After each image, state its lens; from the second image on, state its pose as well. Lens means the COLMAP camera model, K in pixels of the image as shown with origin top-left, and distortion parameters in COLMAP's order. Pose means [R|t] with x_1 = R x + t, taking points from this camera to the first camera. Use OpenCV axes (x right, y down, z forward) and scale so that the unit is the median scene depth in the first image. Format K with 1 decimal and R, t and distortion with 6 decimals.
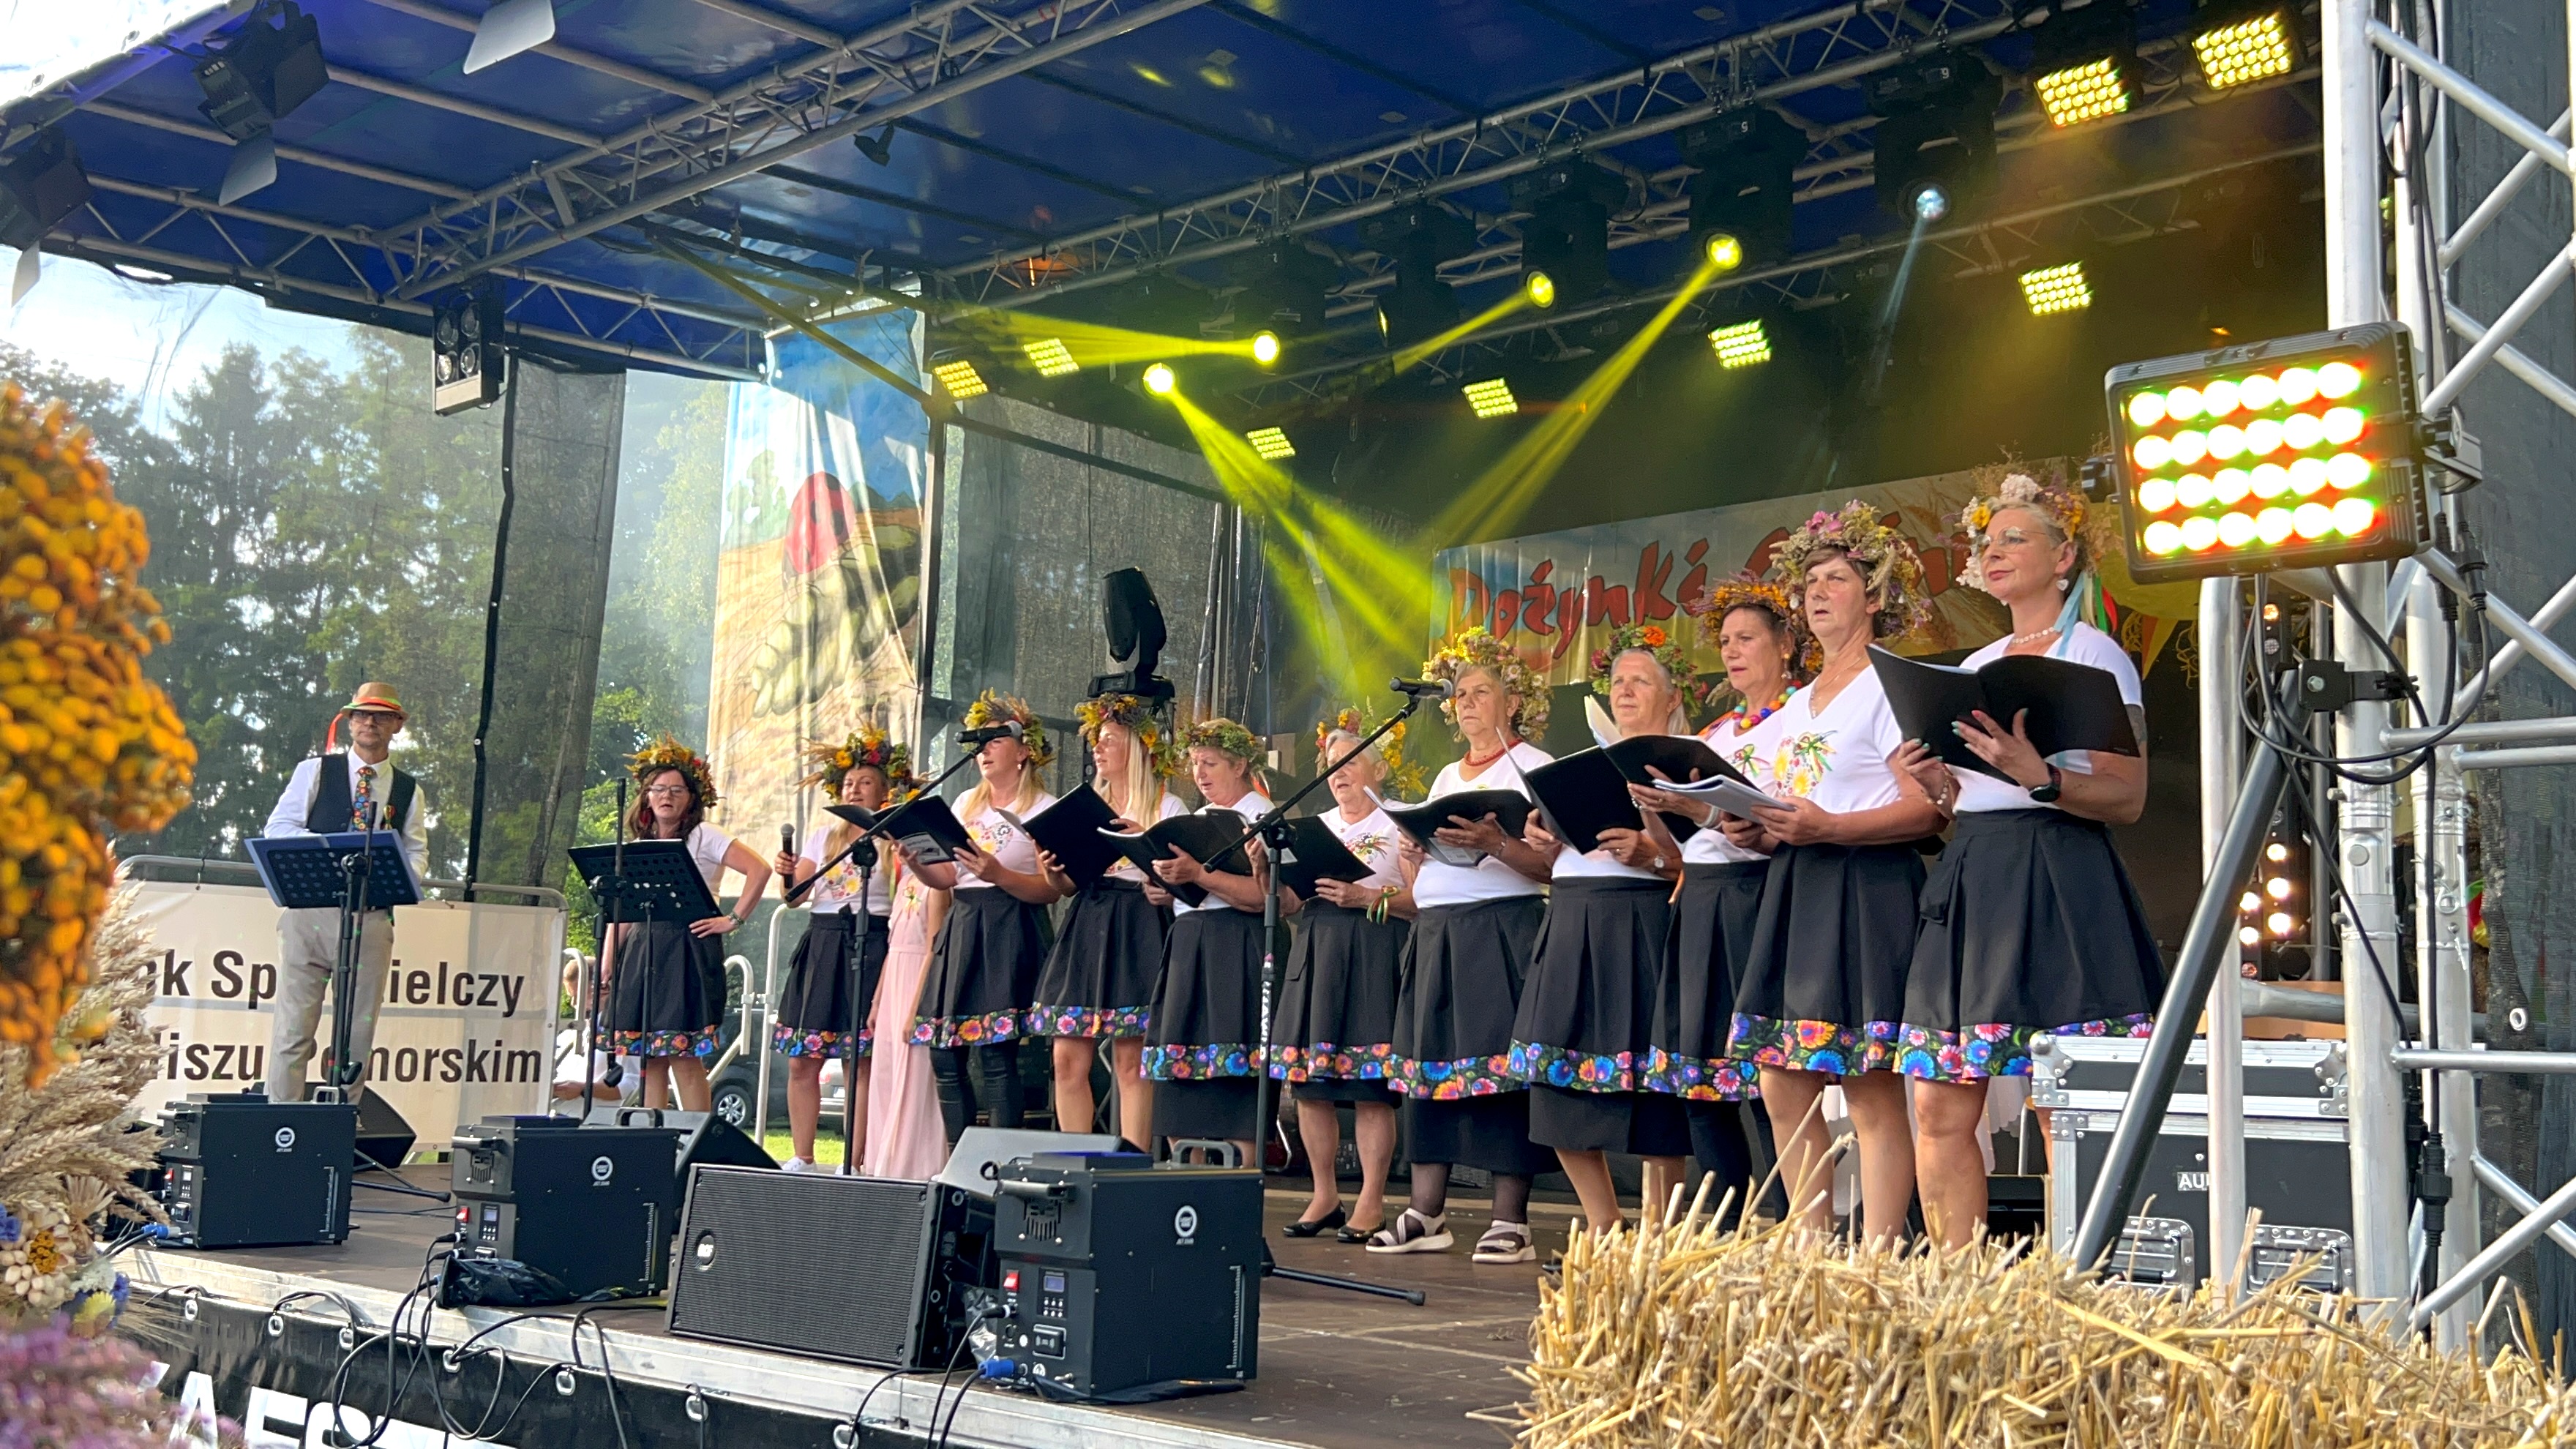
lens RADIAL K [[2395.6, 0, 1261.5], [0, 2395.6, 734.7], [0, 0, 1]] dist [0.087228, 0.000000]
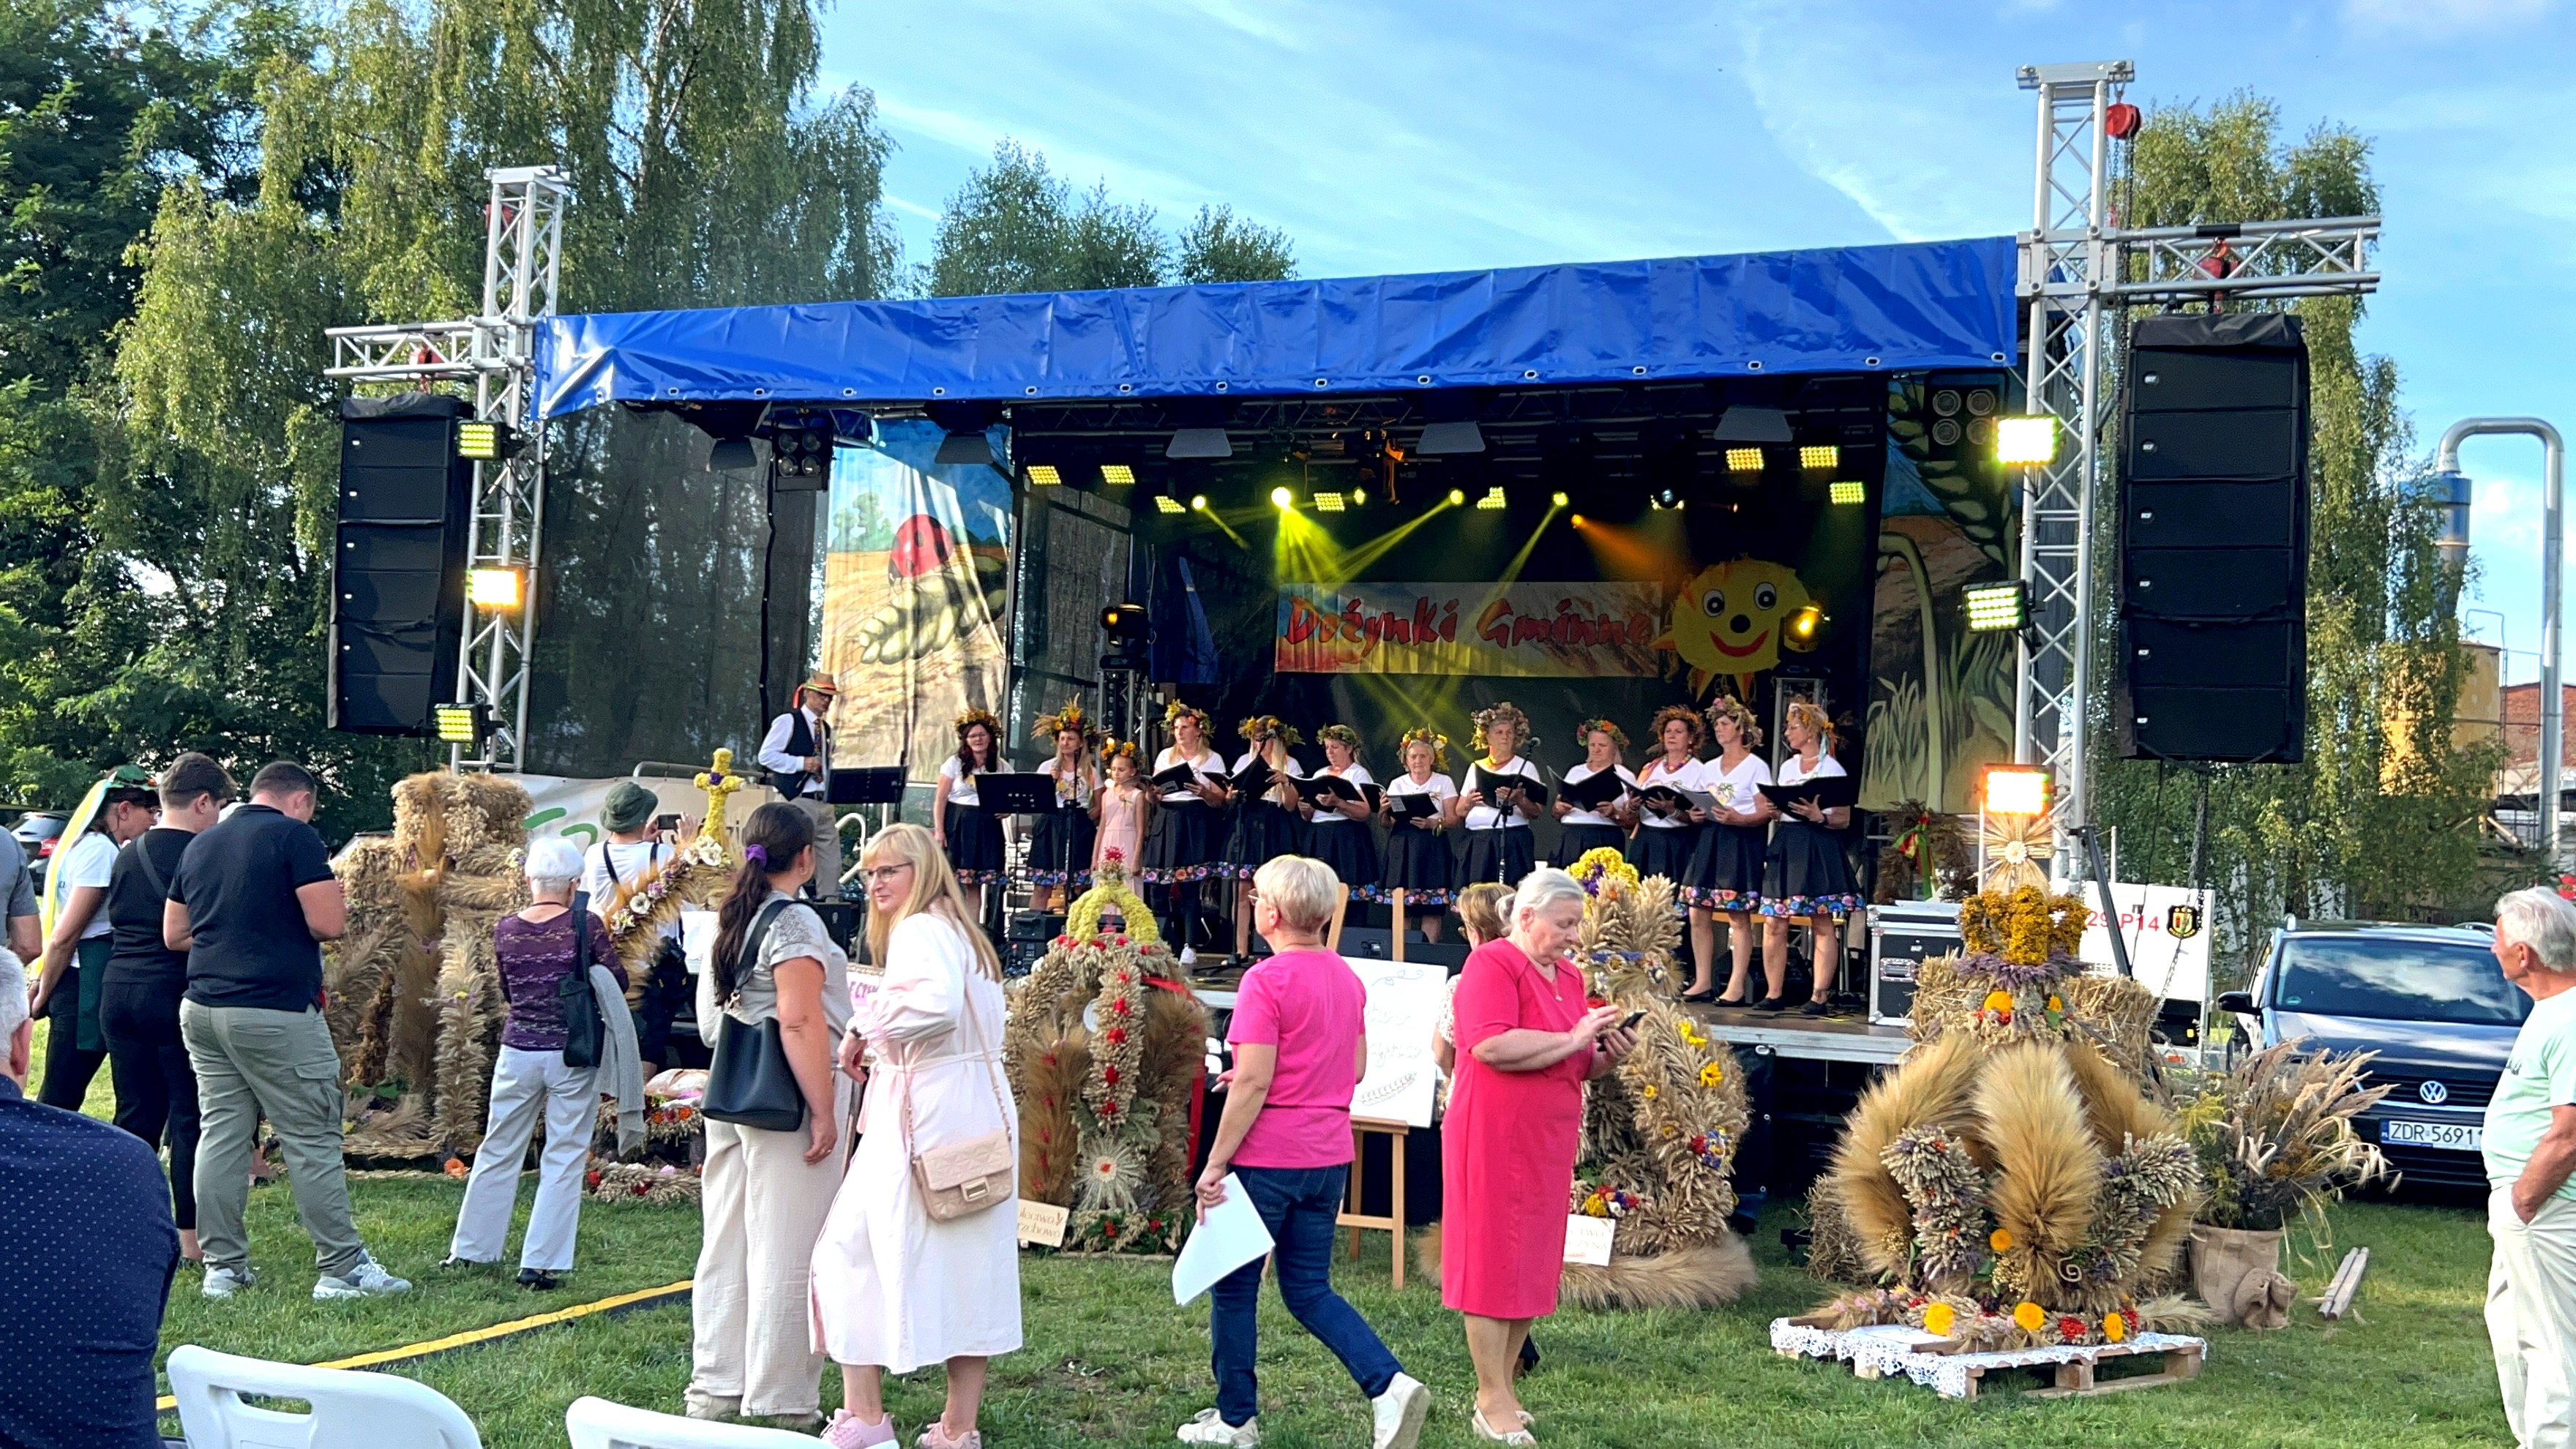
lens RADIAL K [[2395.6, 0, 1275.9], [0, 2395.6, 707.9], [0, 0, 1]] dist [0.087228, 0.000000]
pose [[0.933185, 0.030846, 0.358071, -0.547267], [-0.059716, 0.995769, 0.069848, -0.109711], [-0.354401, -0.086564, 0.931078, -0.596282]]
